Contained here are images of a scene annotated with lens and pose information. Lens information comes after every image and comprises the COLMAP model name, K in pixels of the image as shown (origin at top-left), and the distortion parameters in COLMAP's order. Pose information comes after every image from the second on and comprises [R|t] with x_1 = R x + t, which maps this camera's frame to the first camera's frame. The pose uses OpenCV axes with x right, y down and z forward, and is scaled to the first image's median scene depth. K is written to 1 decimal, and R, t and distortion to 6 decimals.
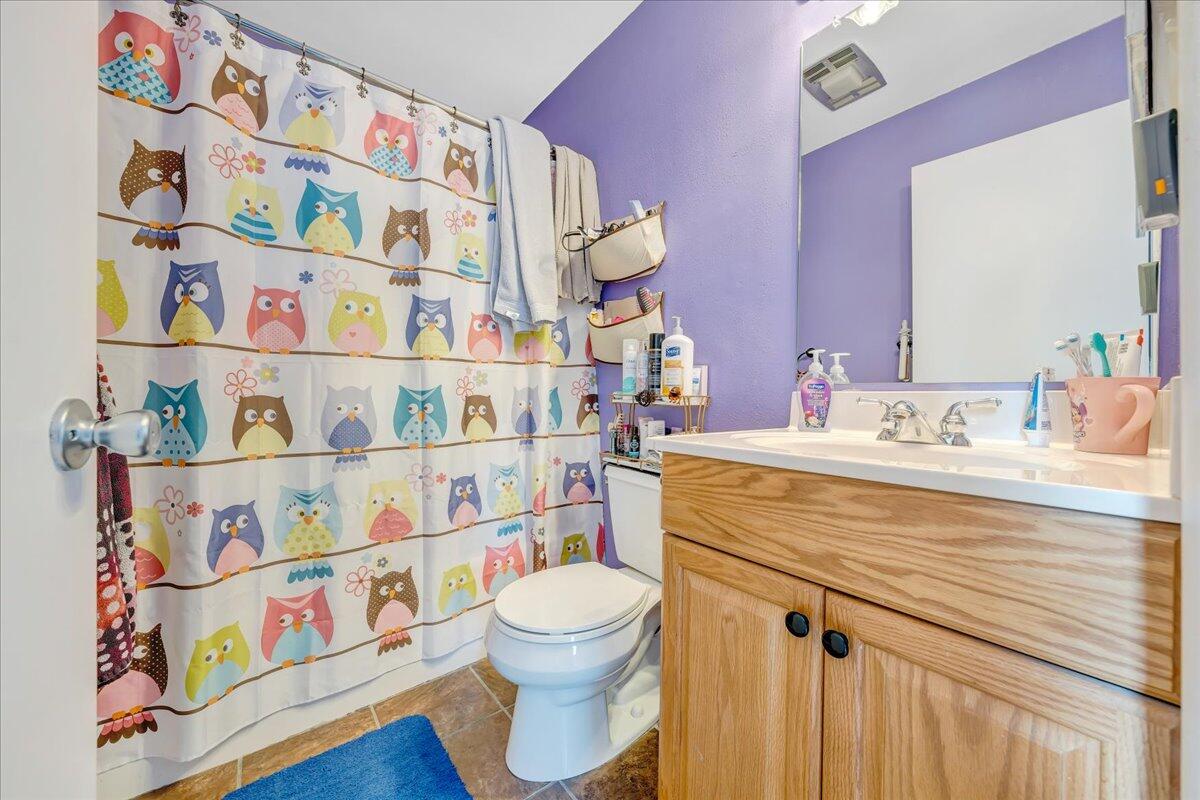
lens RADIAL K [[436.5, 0, 600.0], [0, 436.5, 400.0], [0, 0, 1]] dist [-0.000245, -0.000032]
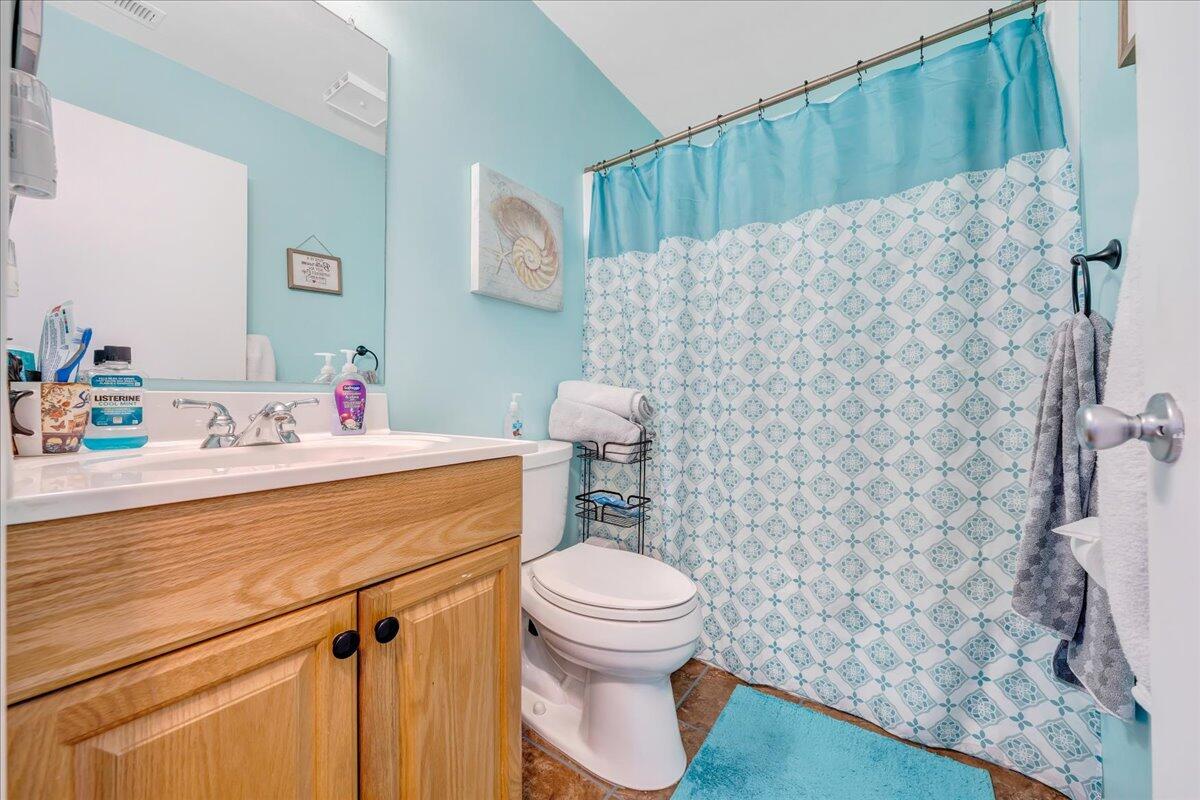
lens RADIAL K [[411.6, 0, 603.7], [0, 411.6, 394.7], [0, 0, 1]] dist [-0.000048, -0.000075]
pose [[-0.289350, 0.005331, 0.957209, -0.538451], [0.006285, 0.999974, -0.003670, -0.008962], [-0.957203, 0.004954, -0.289376, 0.728512]]
